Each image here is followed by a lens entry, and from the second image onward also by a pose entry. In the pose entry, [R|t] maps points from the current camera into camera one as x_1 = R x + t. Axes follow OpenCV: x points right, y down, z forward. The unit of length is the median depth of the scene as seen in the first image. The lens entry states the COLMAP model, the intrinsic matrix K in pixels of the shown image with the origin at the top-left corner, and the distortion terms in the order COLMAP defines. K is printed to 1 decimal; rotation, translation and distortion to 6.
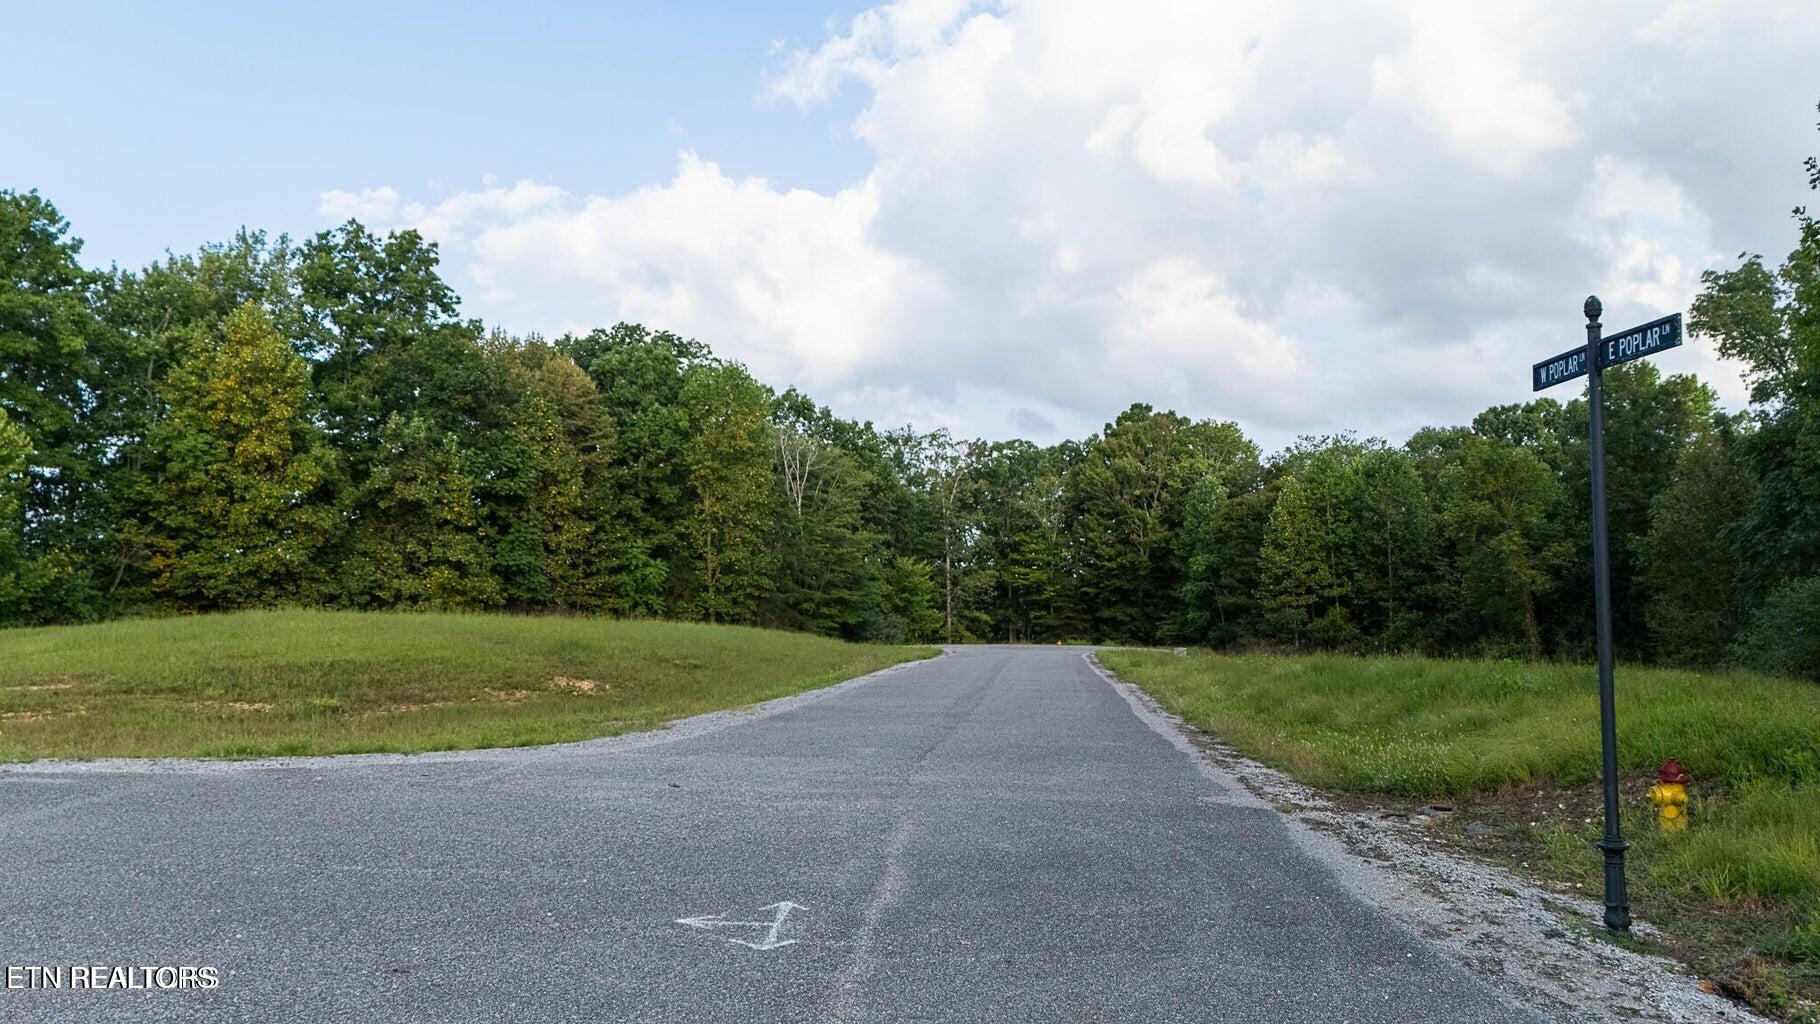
lens RADIAL K [[1313.0, 0, 910.1], [0, 1313.0, 546.5], [0, 0, 1]] dist [0.001465, -0.075686]
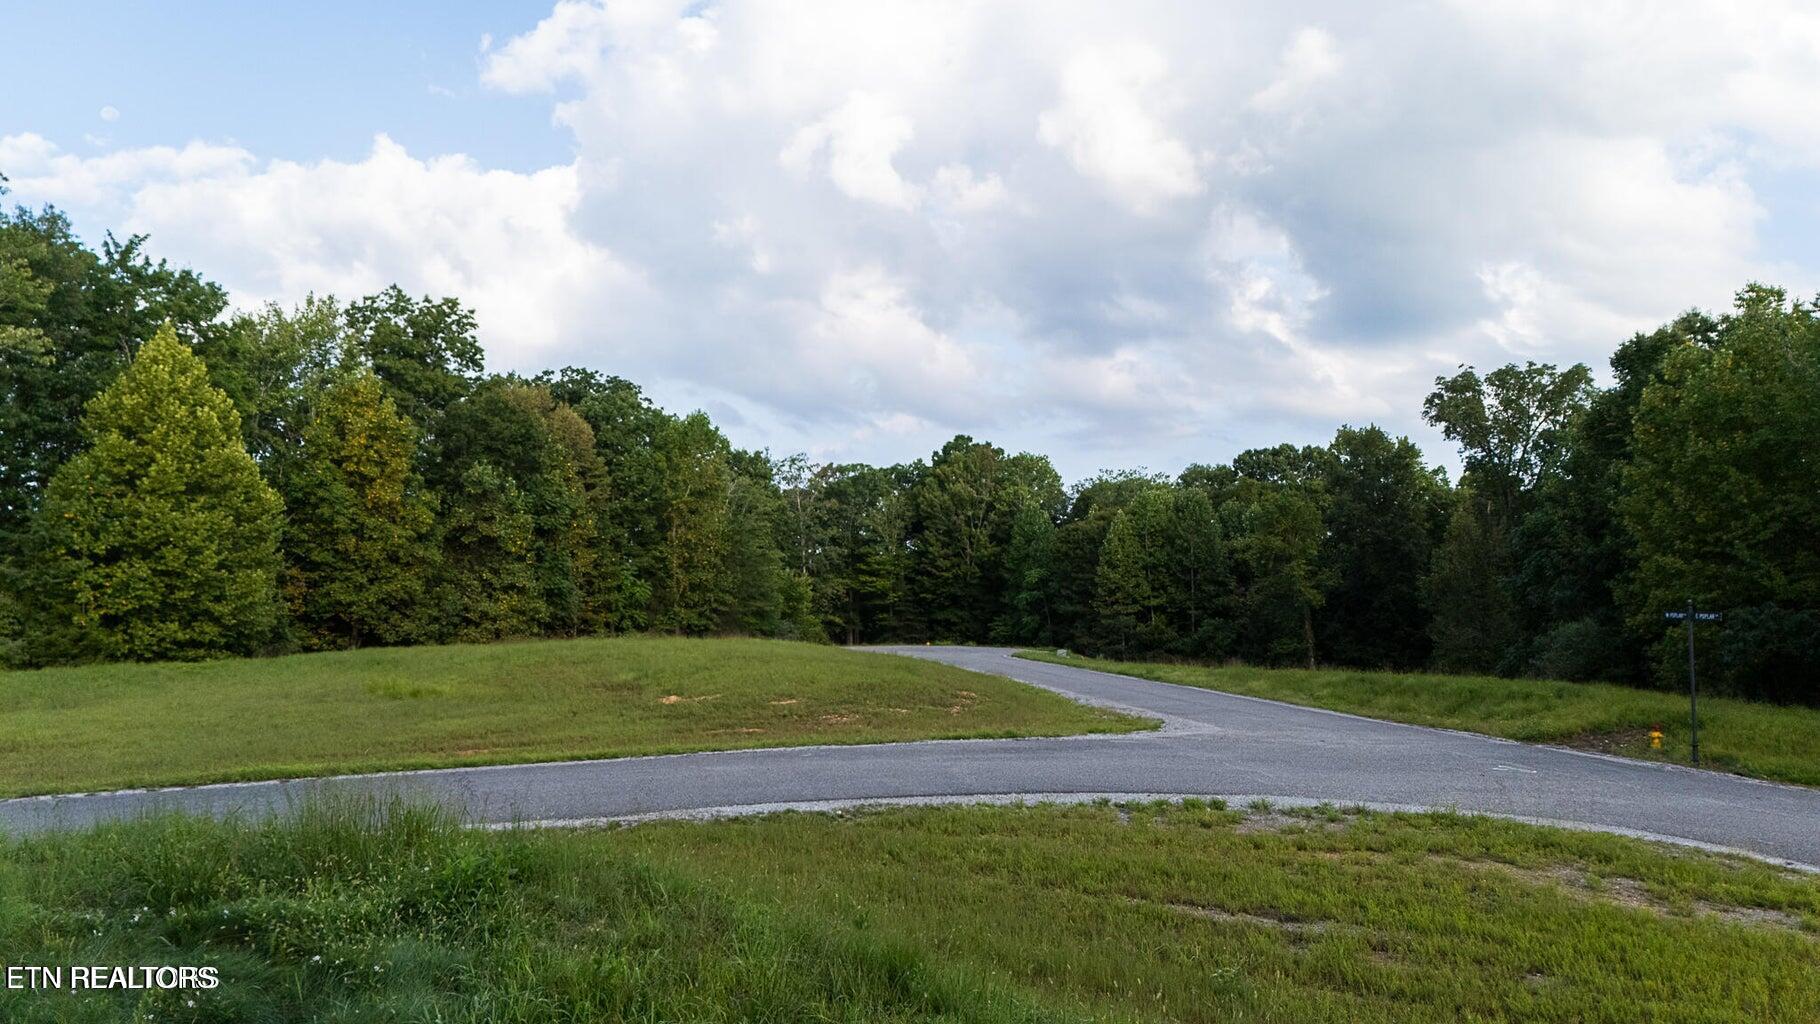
lens RADIAL K [[1290.6, 0, 910.0], [0, 1290.6, 512.0], [0, 0, 1]] dist [-0.072706, -0.000517]
pose [[0.972910, 0.014068, 0.230757, -0.190957], [-0.010331, 0.999795, -0.017395, -0.028247], [-0.230954, 0.014540, 0.972856, -0.151303]]
